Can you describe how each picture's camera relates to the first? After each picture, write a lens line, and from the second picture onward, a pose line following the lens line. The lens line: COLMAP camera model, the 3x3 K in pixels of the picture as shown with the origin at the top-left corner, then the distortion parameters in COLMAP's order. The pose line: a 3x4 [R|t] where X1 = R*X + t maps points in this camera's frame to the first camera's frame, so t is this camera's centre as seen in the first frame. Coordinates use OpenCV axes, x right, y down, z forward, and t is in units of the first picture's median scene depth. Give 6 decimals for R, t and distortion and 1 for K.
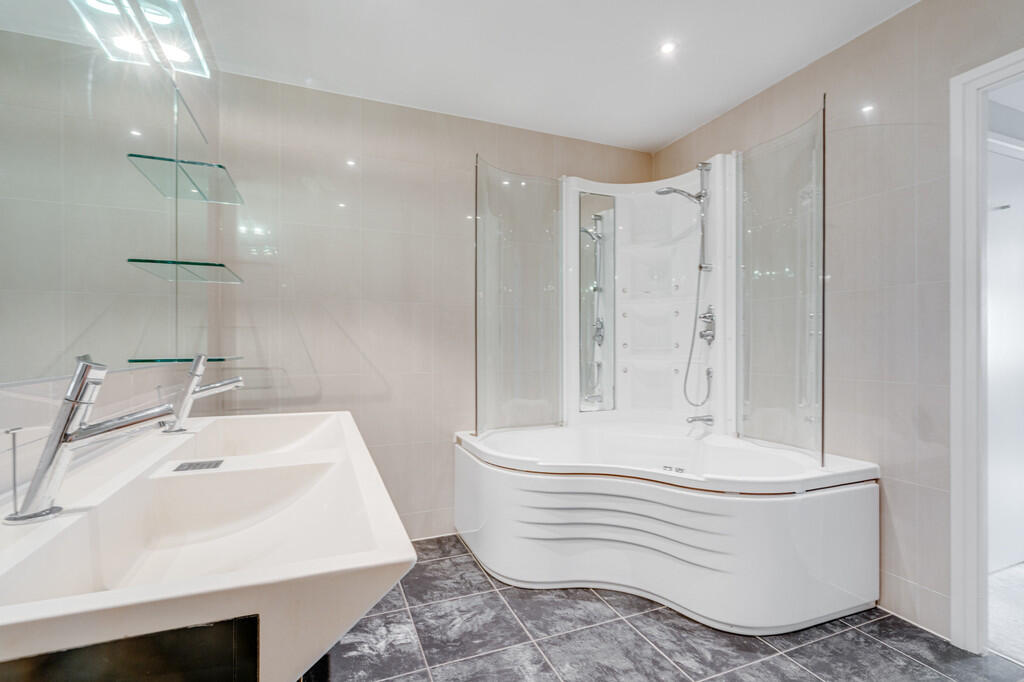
lens RADIAL K [[481.6, 0, 529.2], [0, 481.6, 345.8], [0, 0, 1]] dist [0.000278, 0.000274]
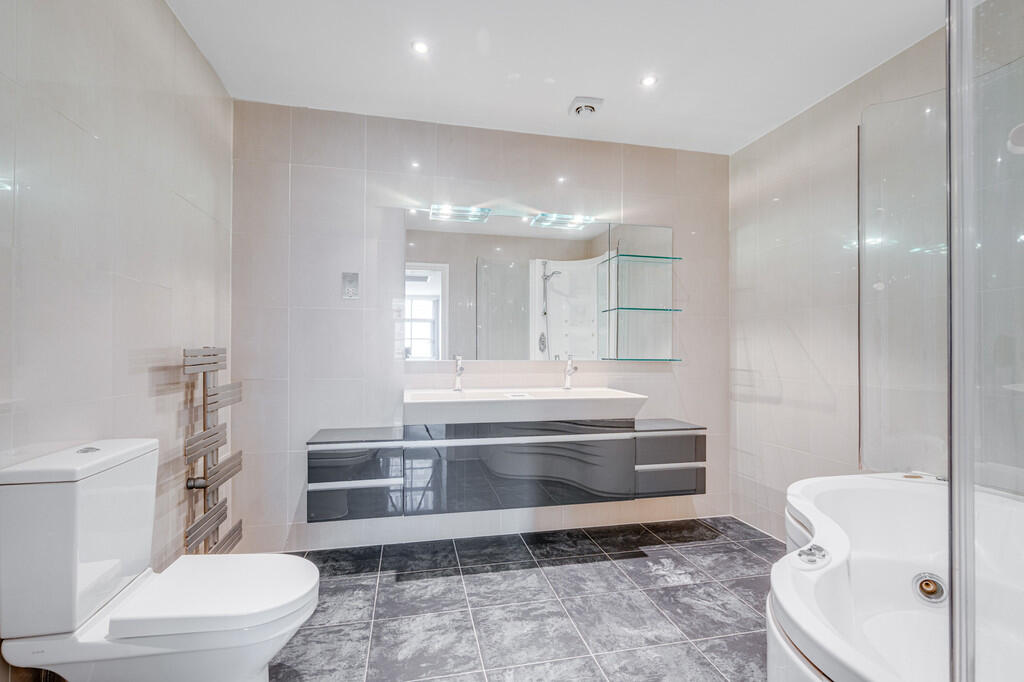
lens RADIAL K [[512.2, 0, 515.8], [0, 512.2, 334.2], [0, 0, 1]] dist [-0.000119, 0.000028]
pose [[-0.171347, -0.002977, -0.985206, 1.154761], [-0.012539, 0.999921, -0.000841, -0.053076], [0.985131, 0.012209, -0.171371, 0.787465]]
